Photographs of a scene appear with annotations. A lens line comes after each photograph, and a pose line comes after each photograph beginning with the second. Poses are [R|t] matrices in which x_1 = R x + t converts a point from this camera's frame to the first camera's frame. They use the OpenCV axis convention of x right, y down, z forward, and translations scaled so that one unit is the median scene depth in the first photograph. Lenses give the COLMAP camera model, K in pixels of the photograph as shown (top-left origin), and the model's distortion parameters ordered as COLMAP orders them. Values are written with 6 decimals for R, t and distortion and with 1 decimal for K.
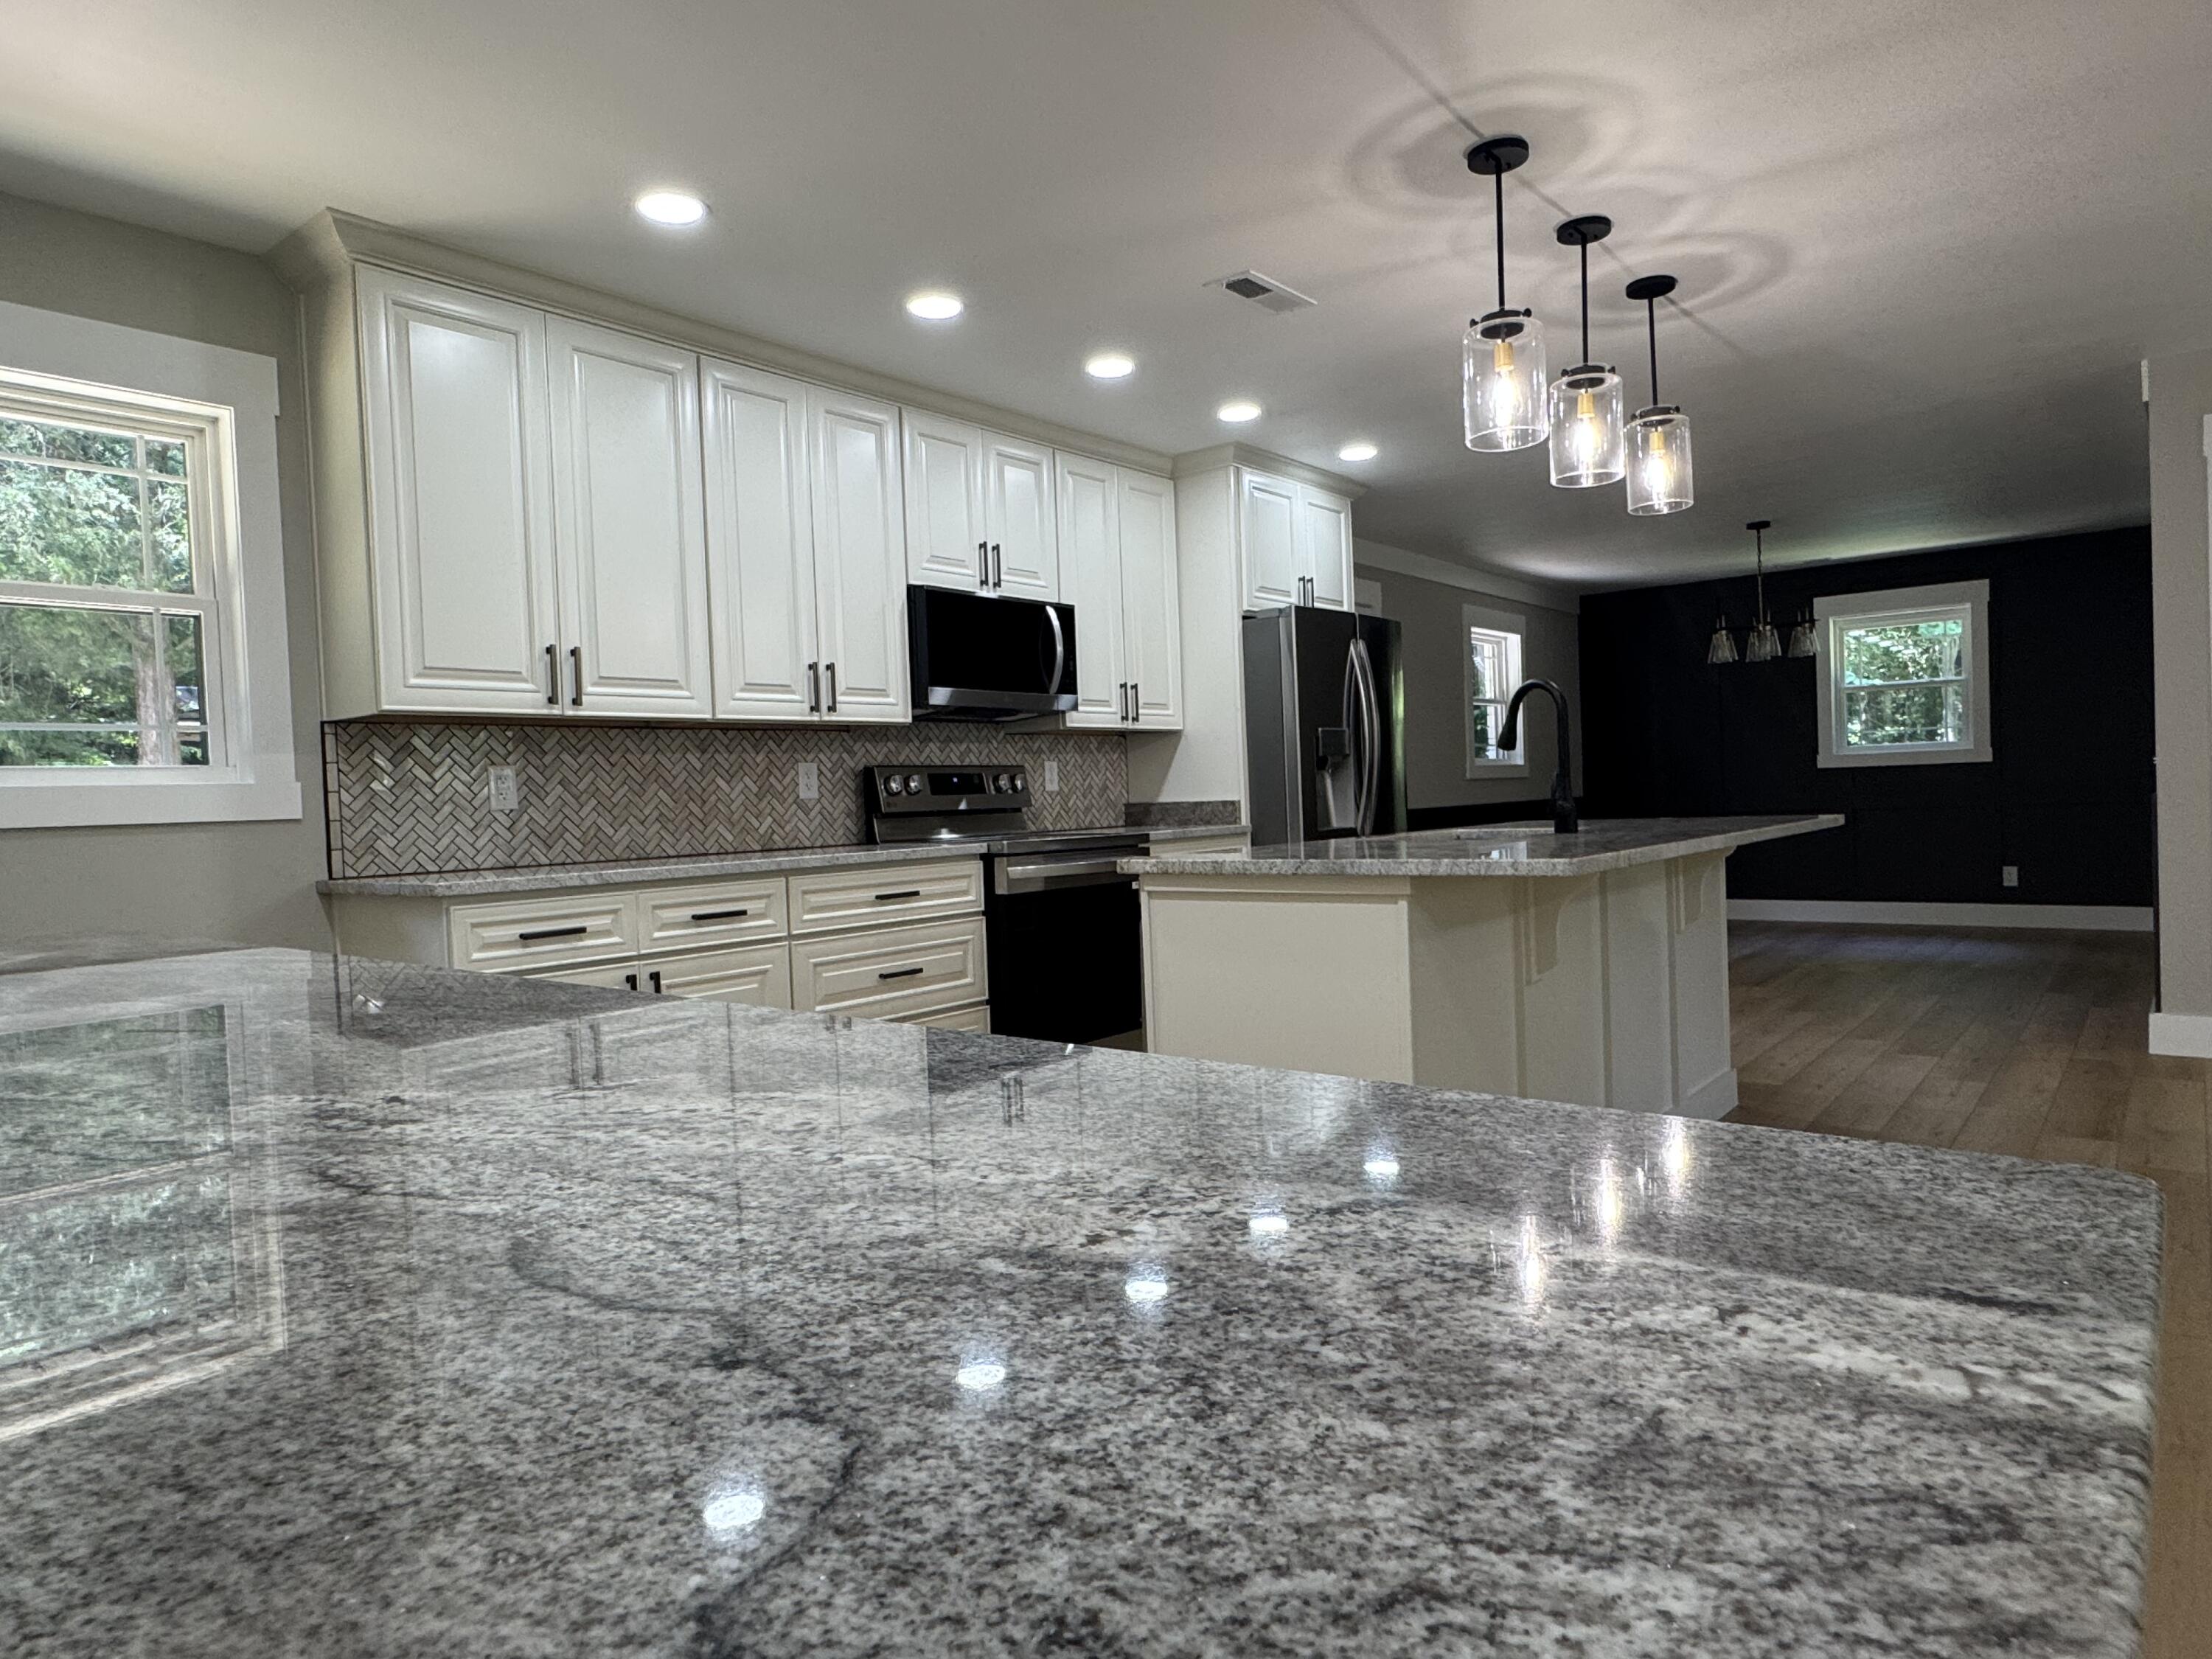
lens RADIAL K [[1334.9, 0, 1109.4], [0, 1334.9, 840.6], [0, 0, 1]] dist [-0.001848, -0.002961]
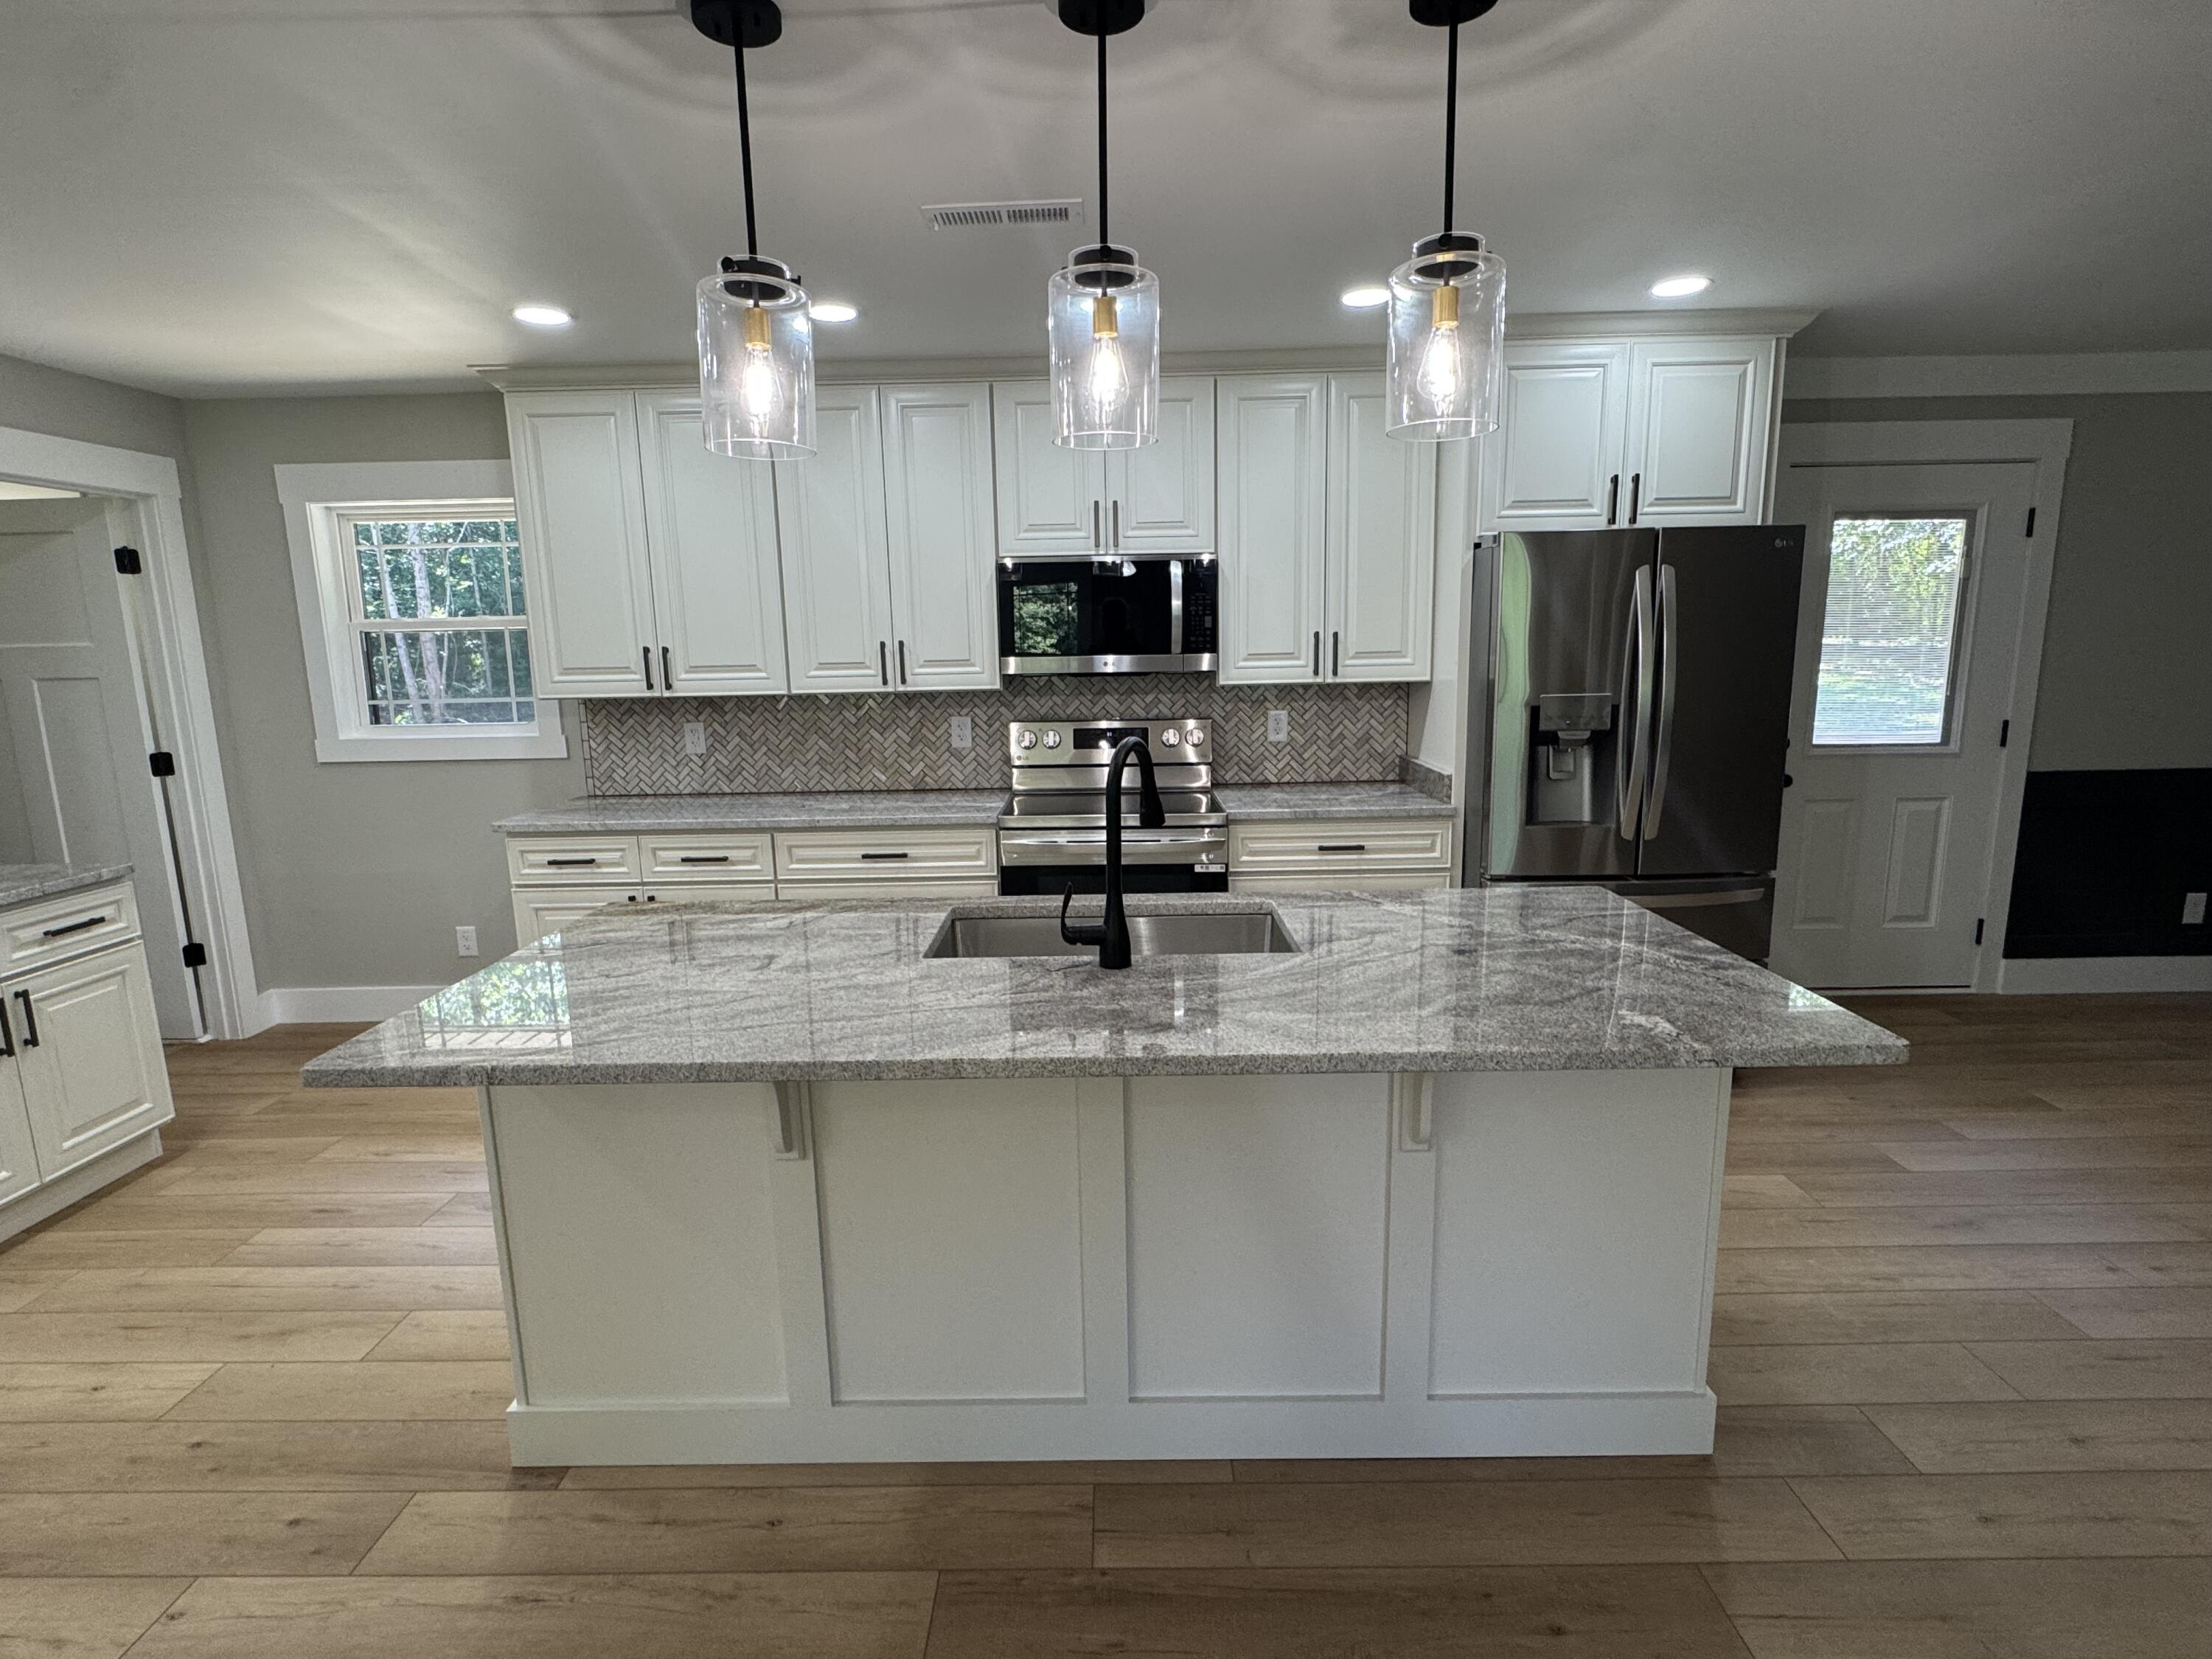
lens RADIAL K [[1088.8, 0, 1101.5], [0, 1088.8, 831.6], [0, 0, 1]] dist [-0.000665, -0.001113]
pose [[0.631378, 0.161440, -0.758485, 0.676186], [-0.030299, 0.982479, 0.183894, -0.159561], [0.774883, -0.093125, 0.625207, 0.572902]]
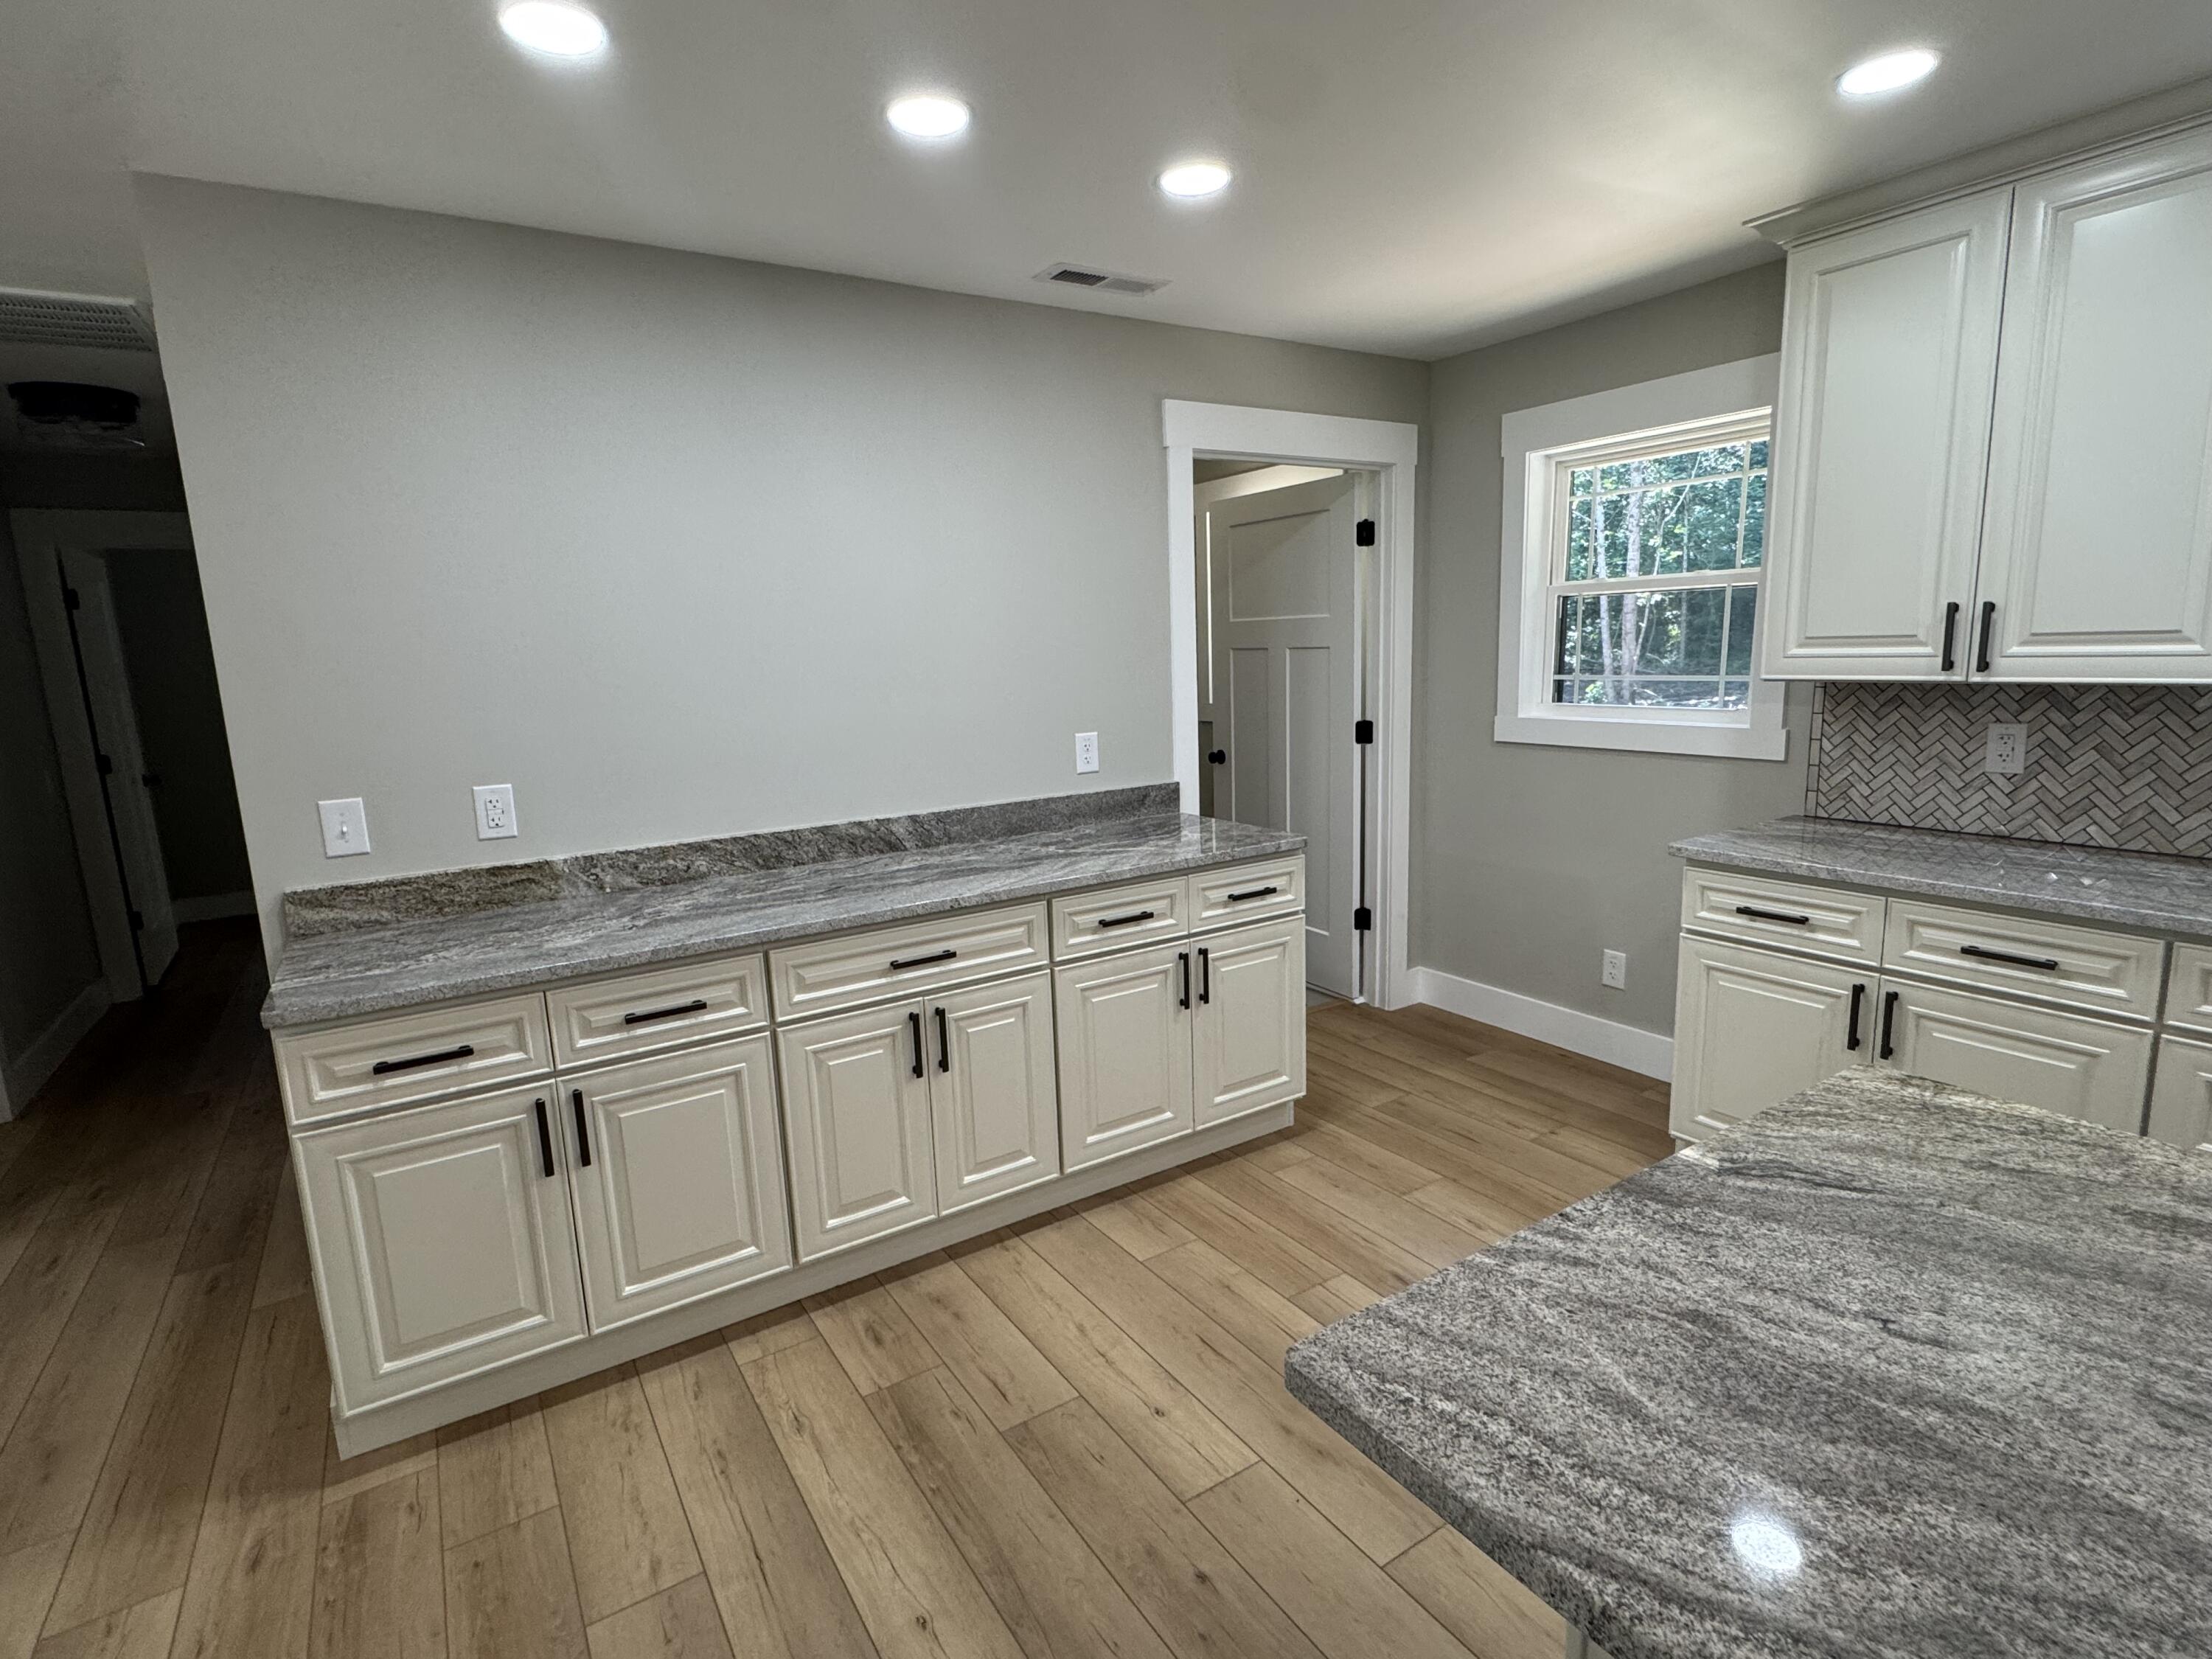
lens RADIAL K [[1088.8, 0, 1100.2], [0, 1088.8, 832.4], [0, 0, 1]] dist [-0.000665, -0.001113]
pose [[-0.303251, 0.212408, -0.928936, 0.397168], [0.014635, 0.975763, 0.218338, -0.145188], [0.952798, 0.052617, -0.299010, 0.611417]]
